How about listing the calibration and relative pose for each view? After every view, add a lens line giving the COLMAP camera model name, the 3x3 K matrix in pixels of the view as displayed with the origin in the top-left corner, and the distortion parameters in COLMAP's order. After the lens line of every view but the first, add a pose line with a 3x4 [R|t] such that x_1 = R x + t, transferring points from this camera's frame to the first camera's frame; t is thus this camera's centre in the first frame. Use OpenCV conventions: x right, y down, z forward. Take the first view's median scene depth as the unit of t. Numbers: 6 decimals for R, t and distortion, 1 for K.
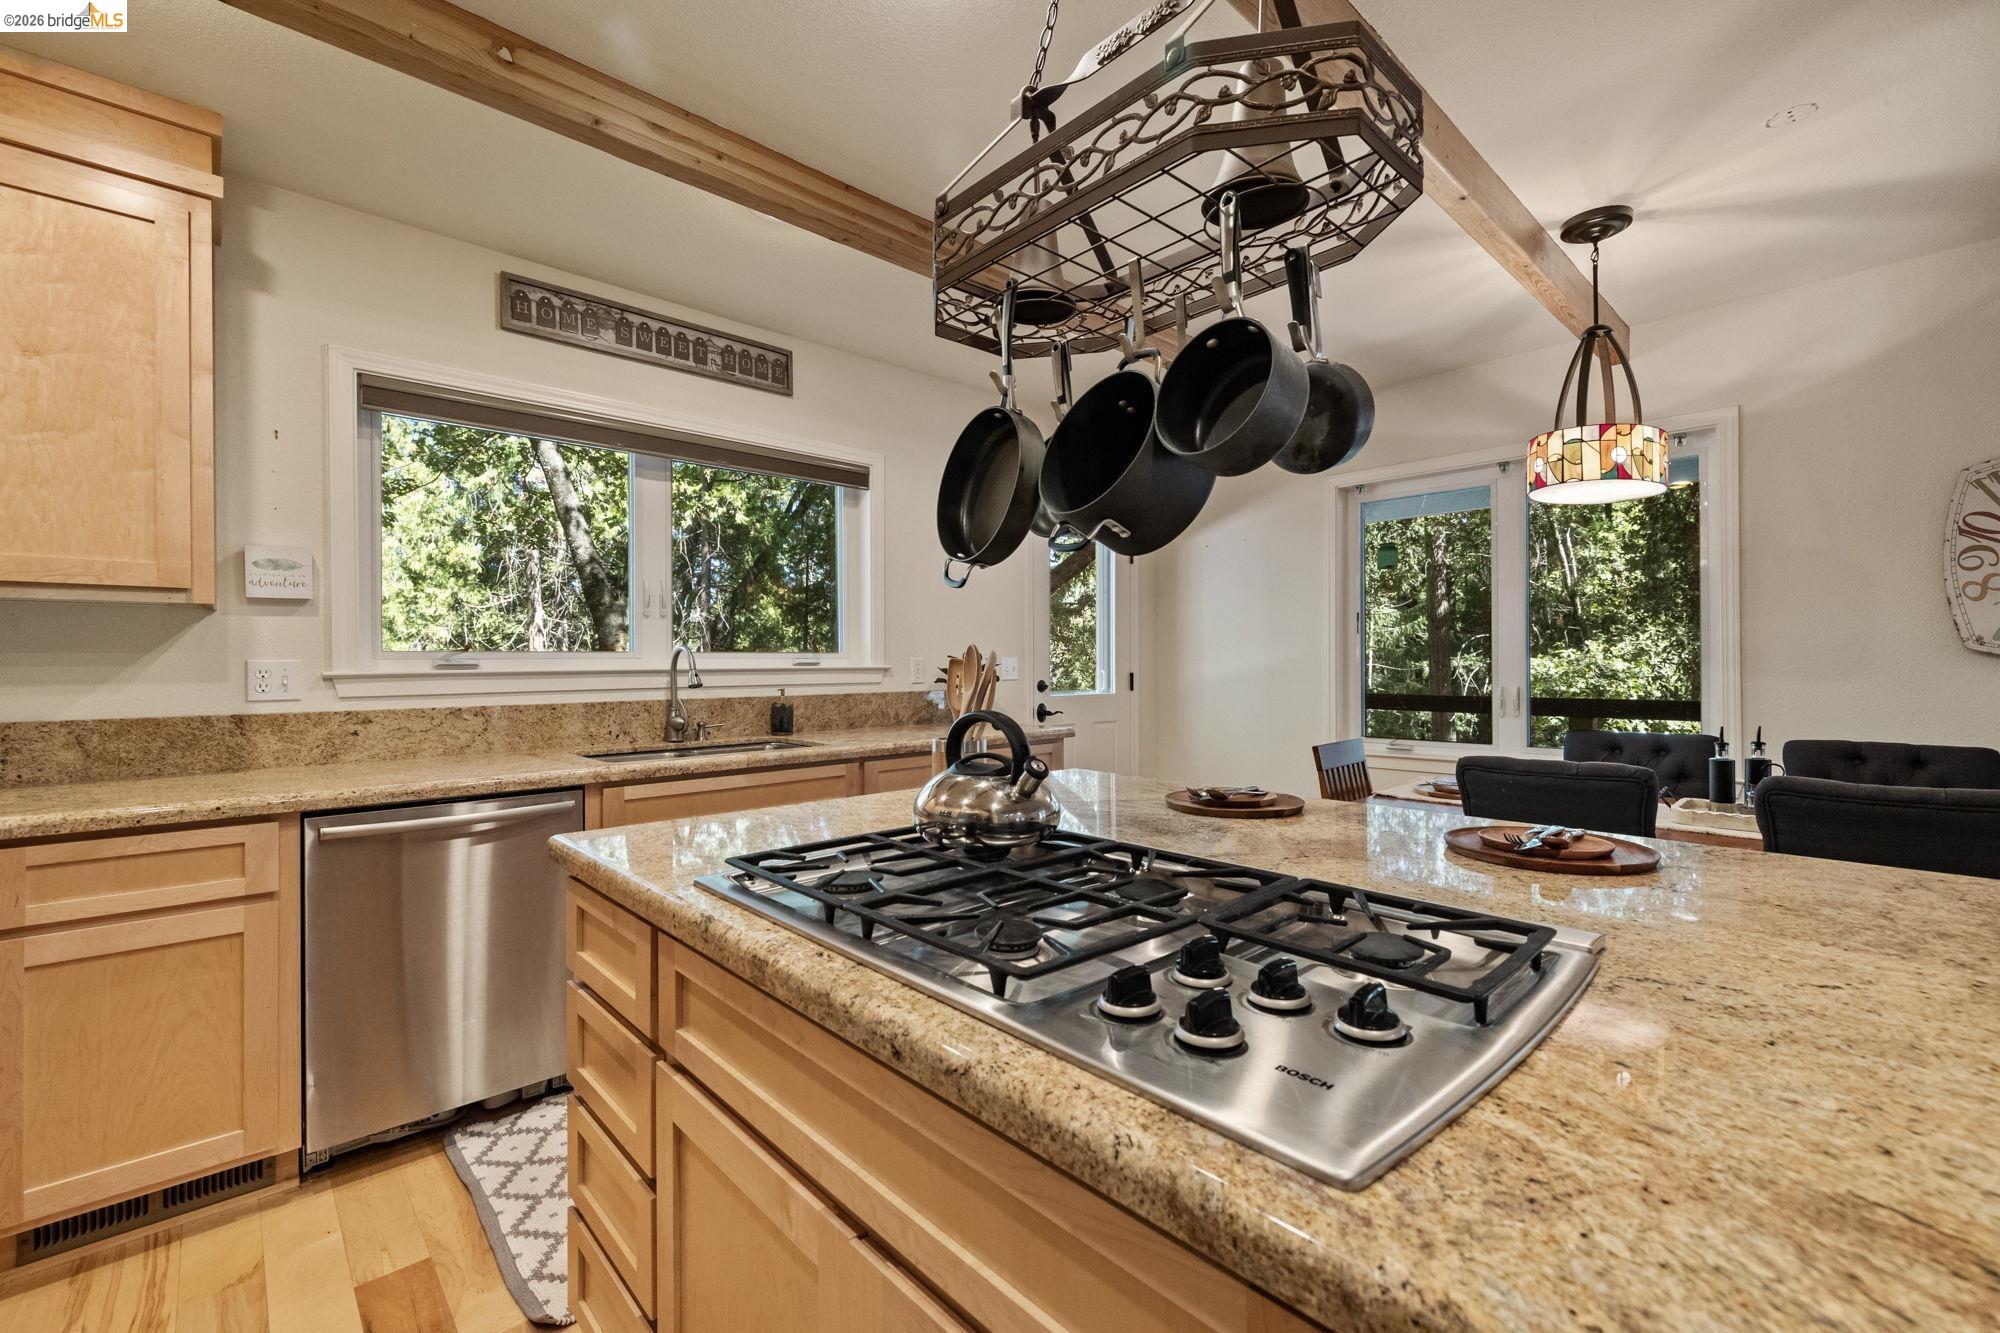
lens RADIAL K [[835.4, 0, 994.2], [0, 835.4, 662.6], [0, 0, 1]] dist [0.003926, -0.000135]
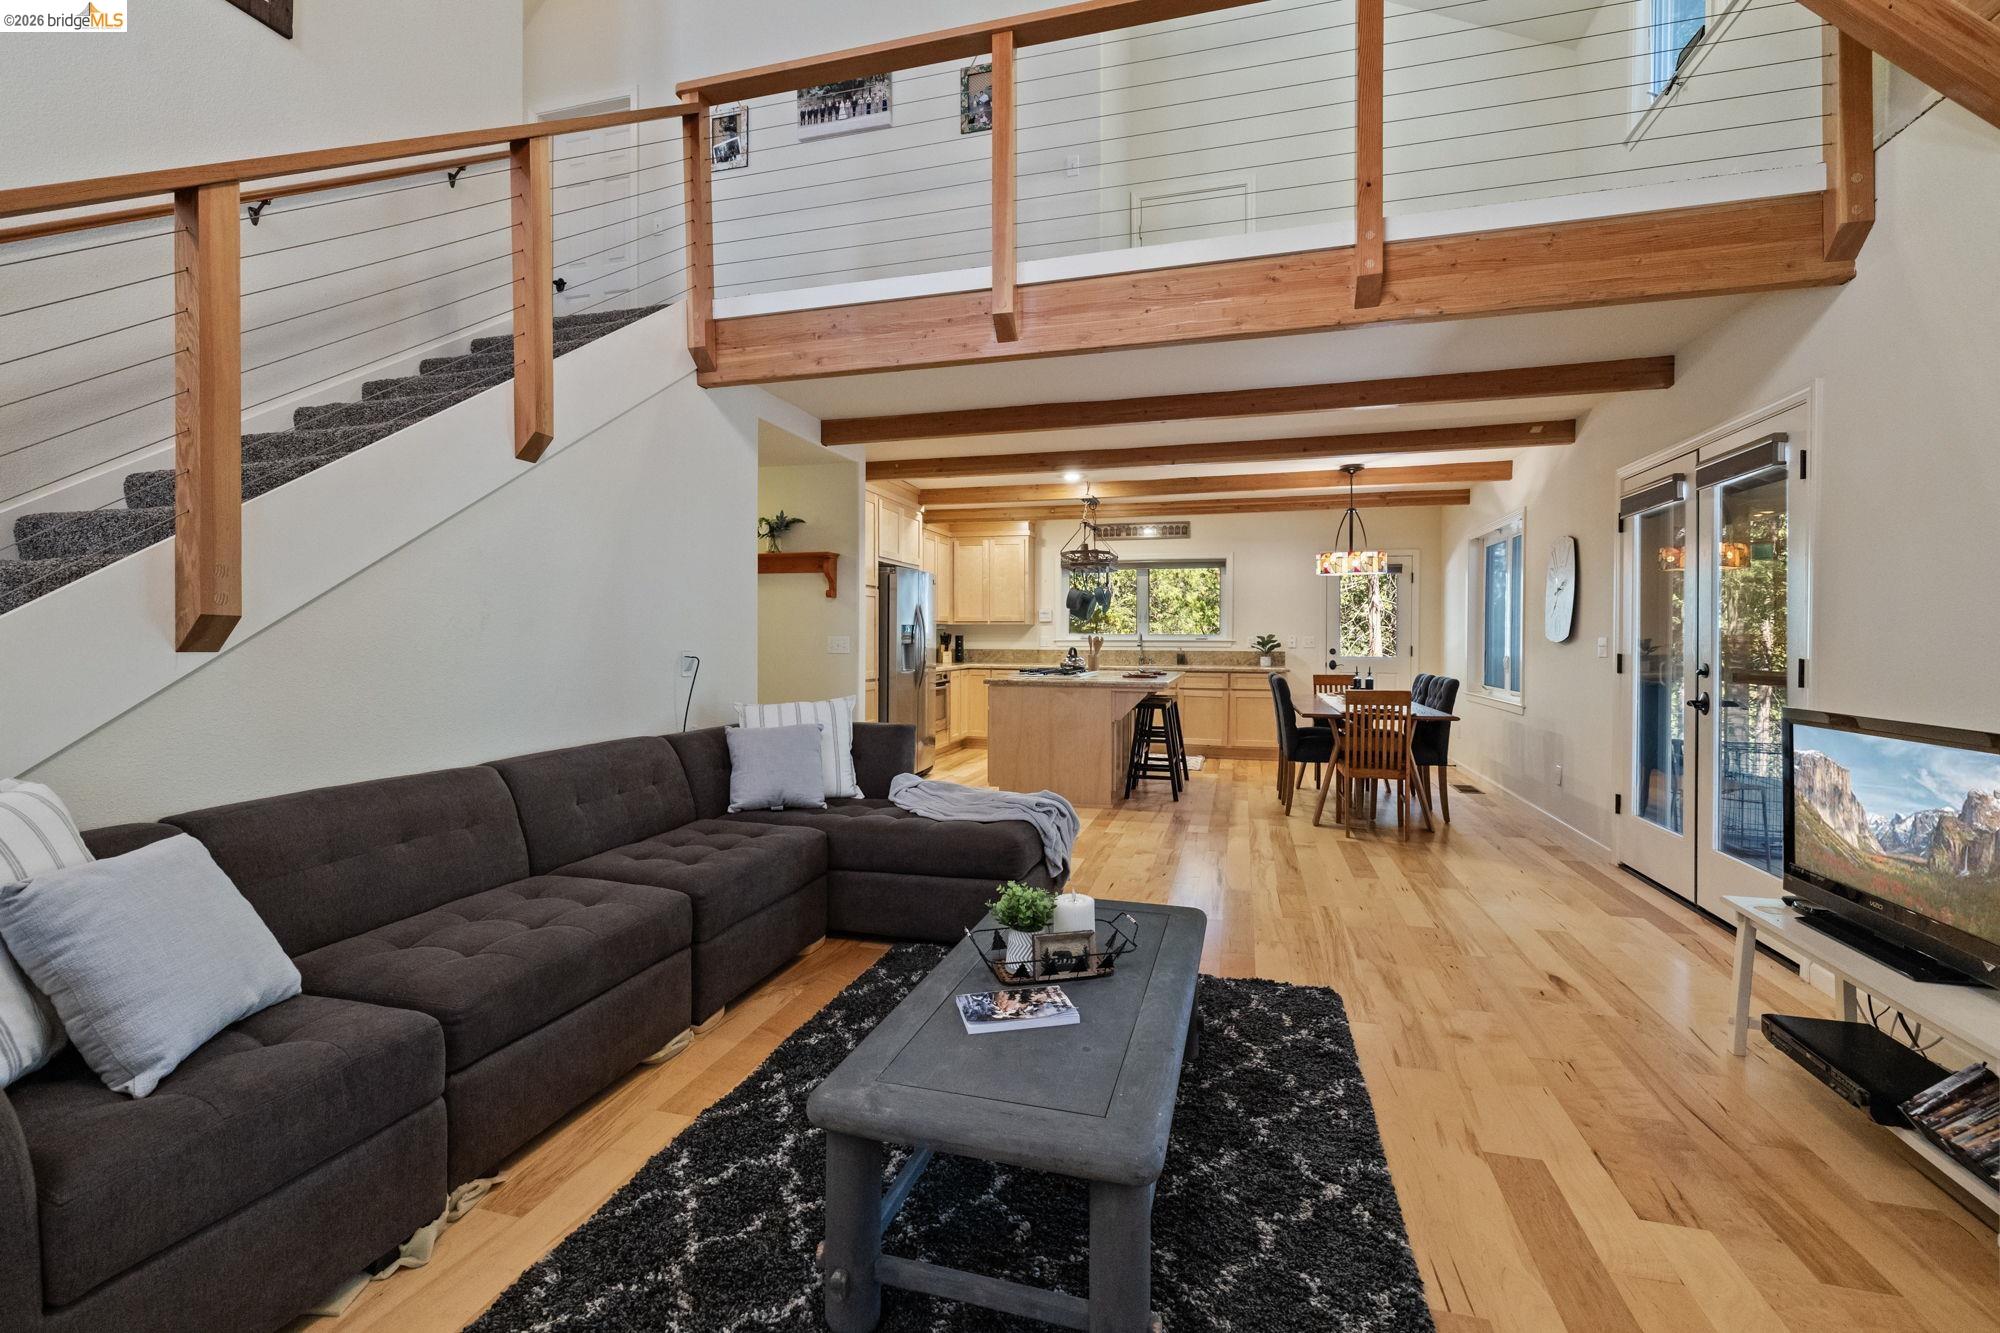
lens RADIAL K [[835.4, 0, 1015.2], [0, 835.4, 649.5], [0, 0, 1]] dist [0.003926, -0.000135]
pose [[0.537417, 0.021094, -0.843053, 2.460736], [-0.005711, 0.999755, 0.021374, -0.026172], [0.843298, -0.006673, 0.537405, -1.286909]]
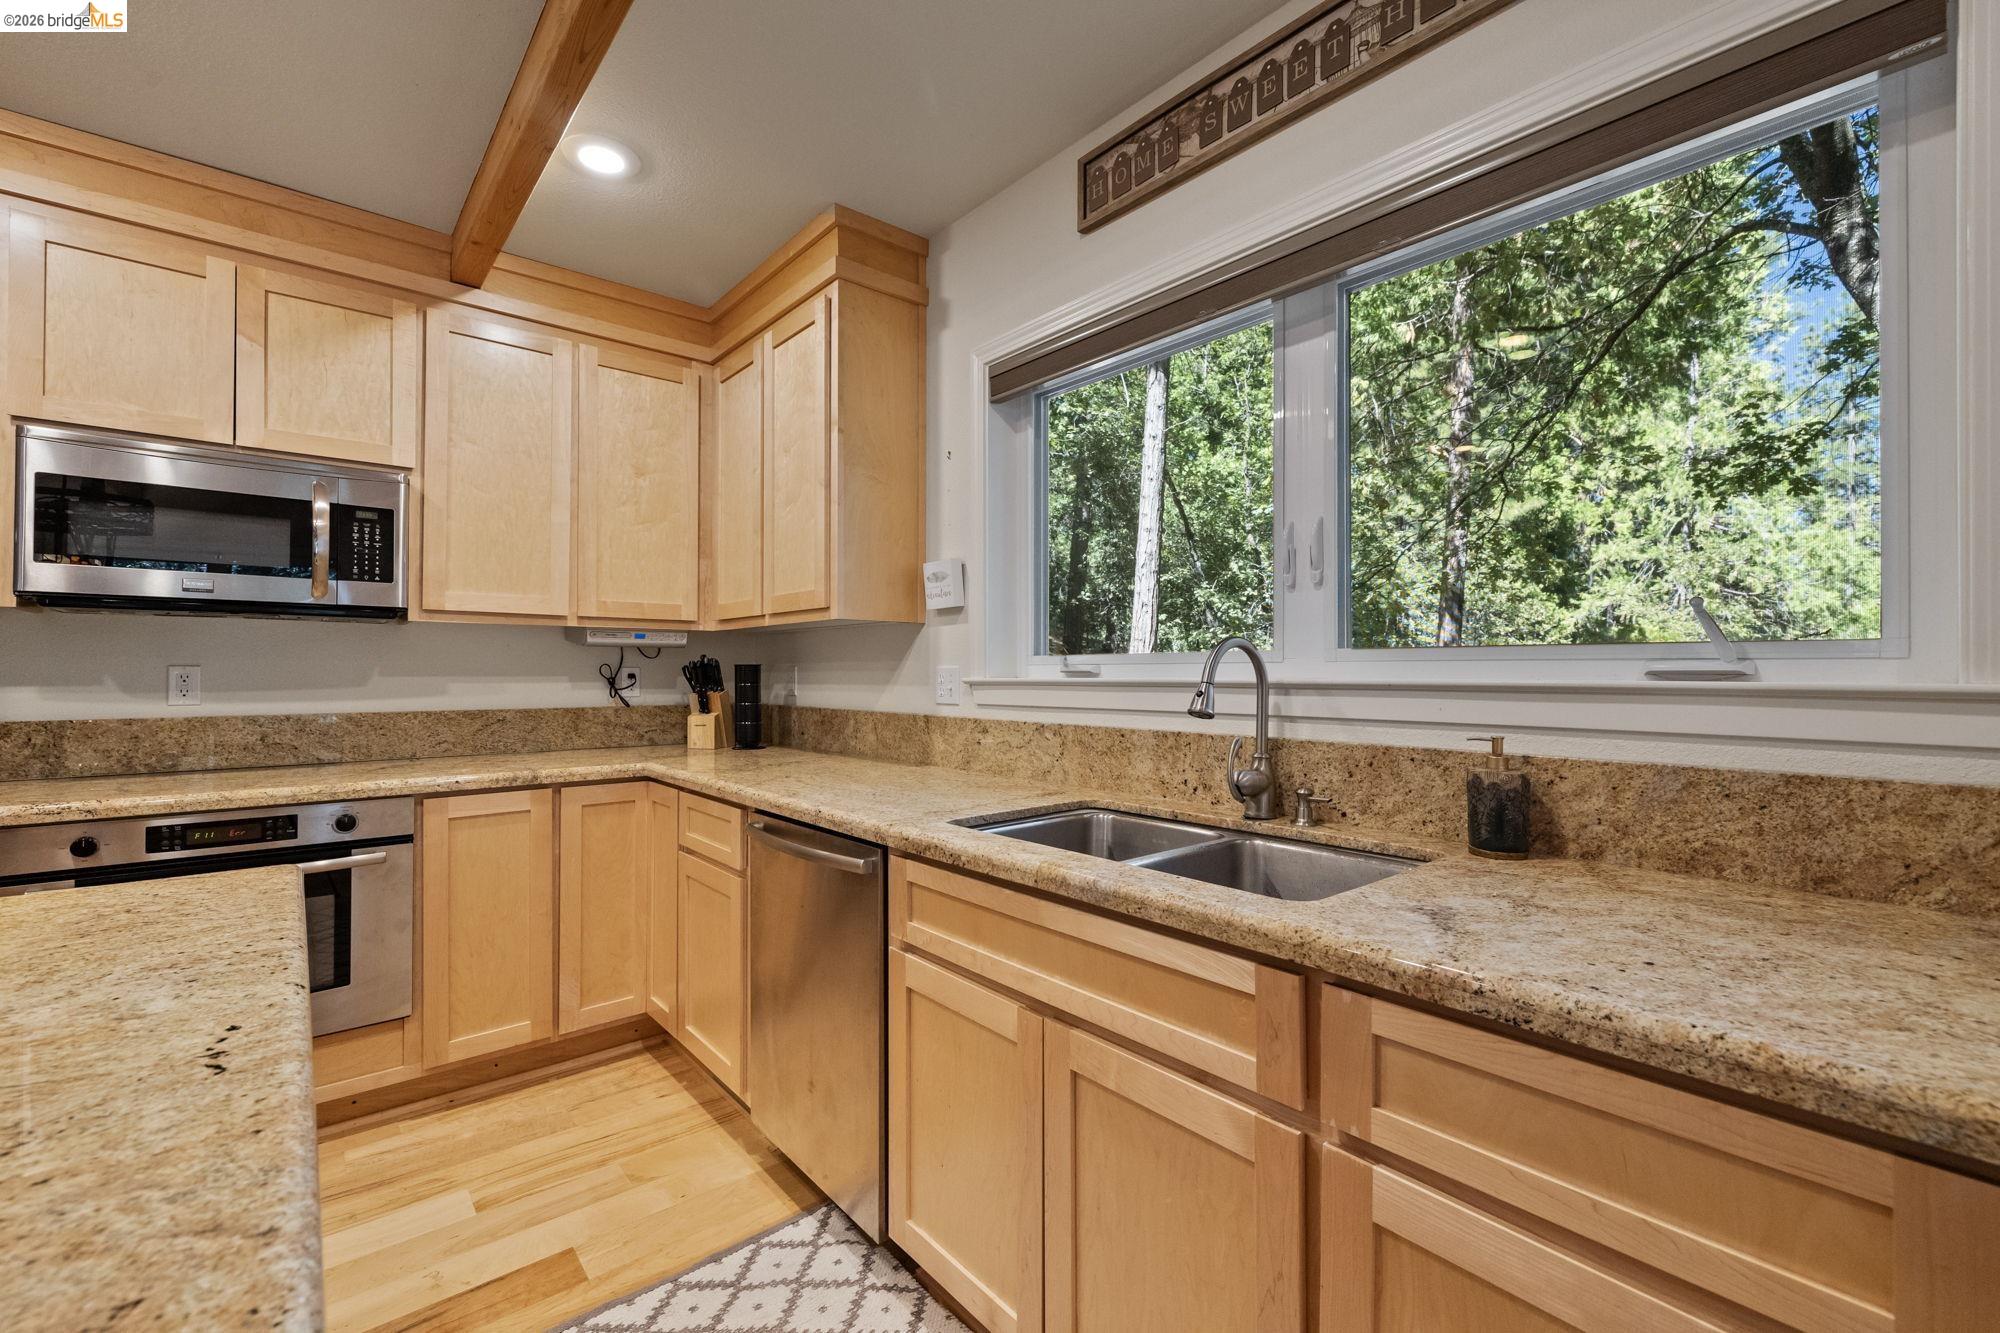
lens RADIAL K [[835.4, 0, 993.4], [0, 835.4, 663.4], [0, 0, 1]] dist [0.003926, -0.000135]
pose [[-0.031732, -0.004327, -0.999487, 0.208088], [-0.000534, 0.999991, -0.004312, -0.001969], [0.999496, 0.000396, -0.031734, 1.089253]]
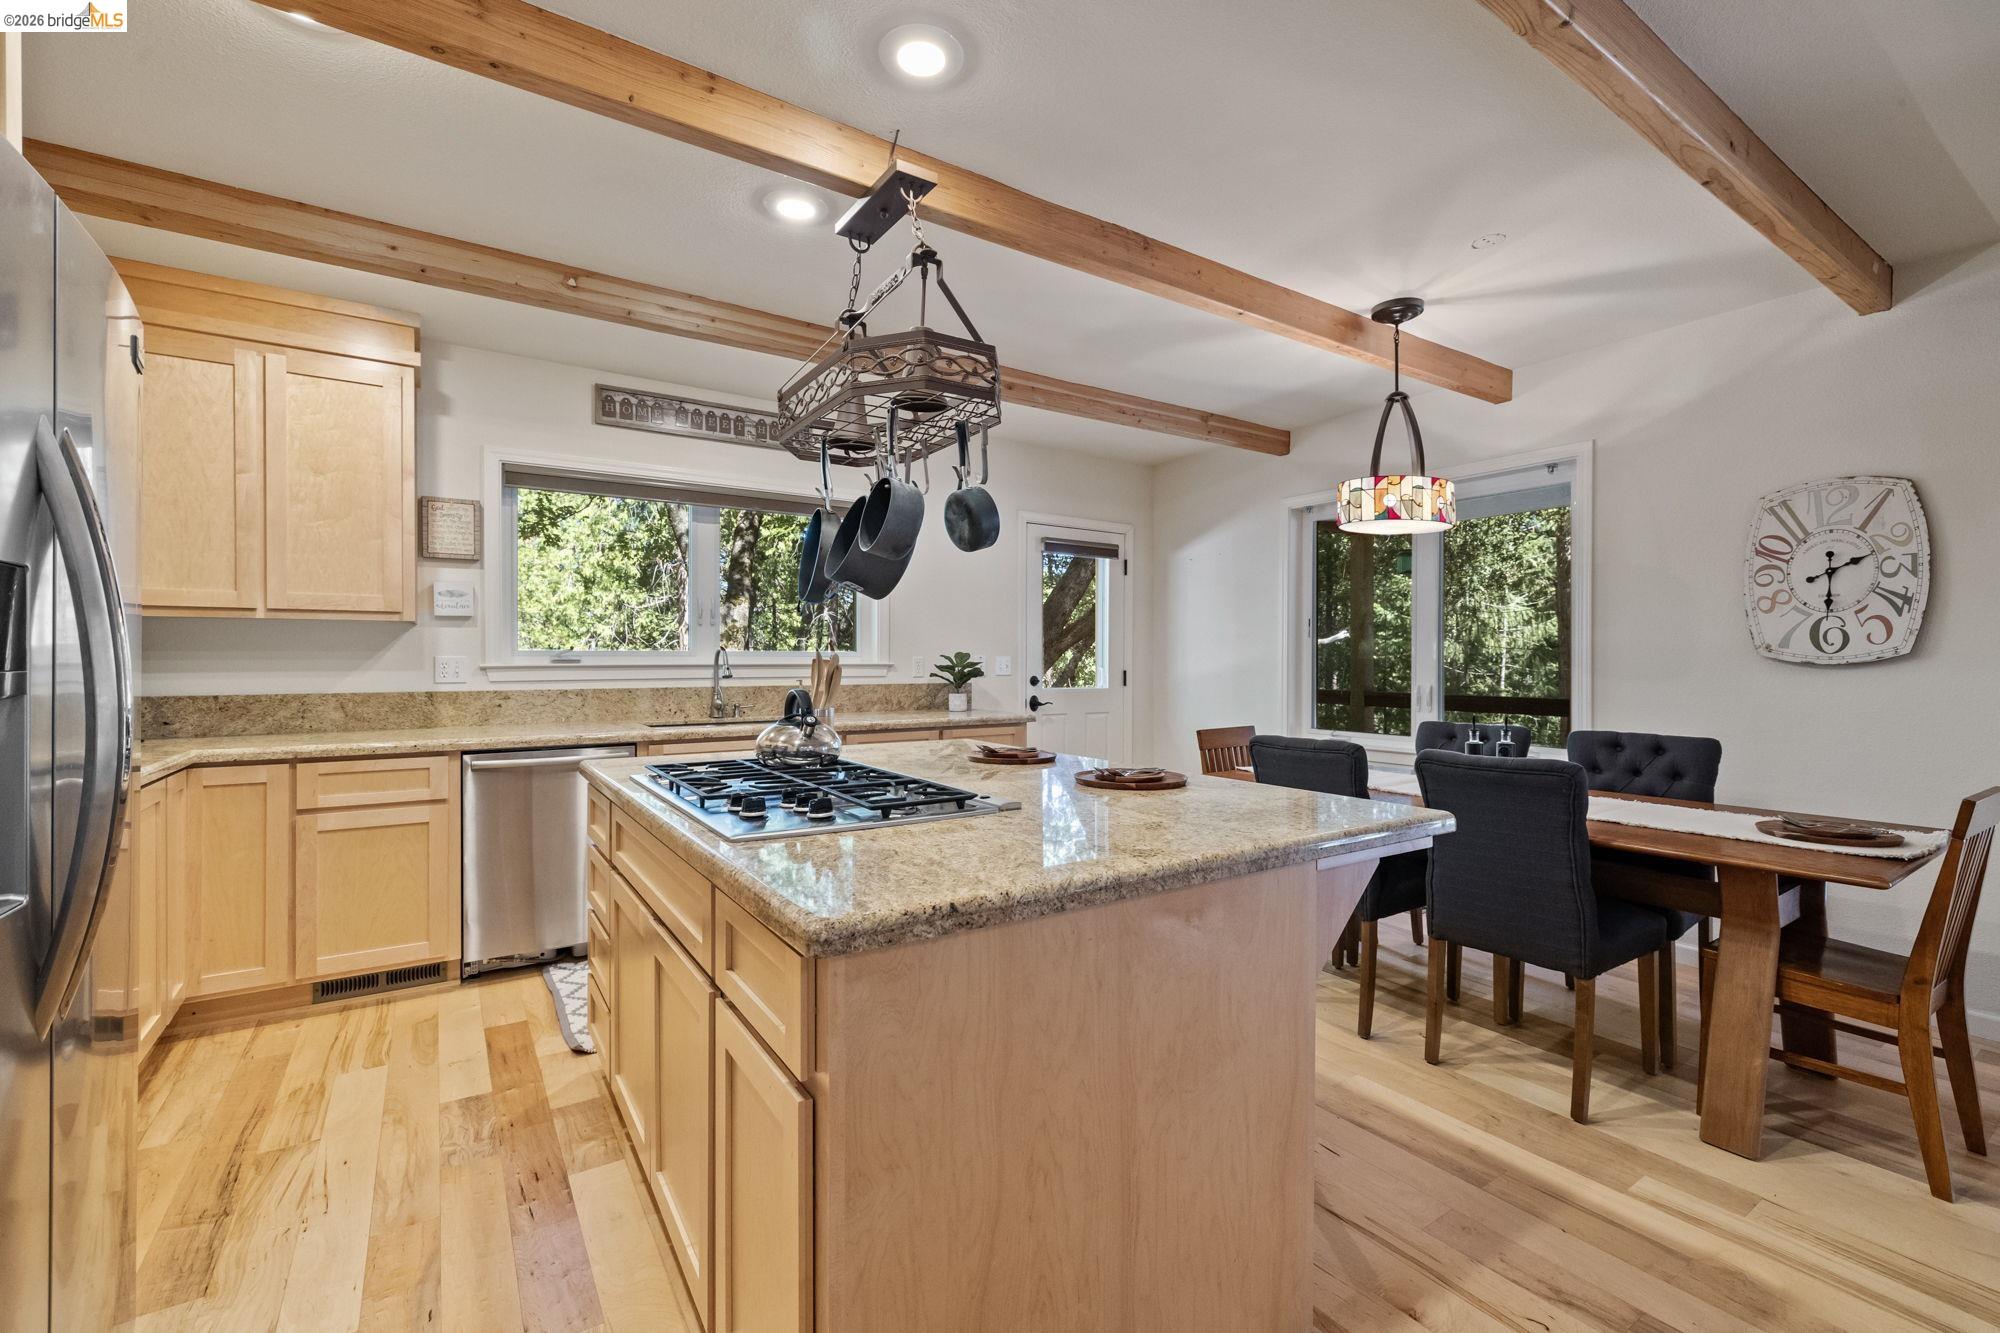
lens RADIAL K [[835.4, 0, 990.6], [0, 835.4, 665.5], [0, 0, 1]] dist [0.003926, -0.000135]
pose [[0.986958, 0.007852, -0.160789, 0.351540], [-0.006732, 0.999949, 0.007511, -0.004080], [0.160839, -0.006331, 0.986960, -0.341802]]
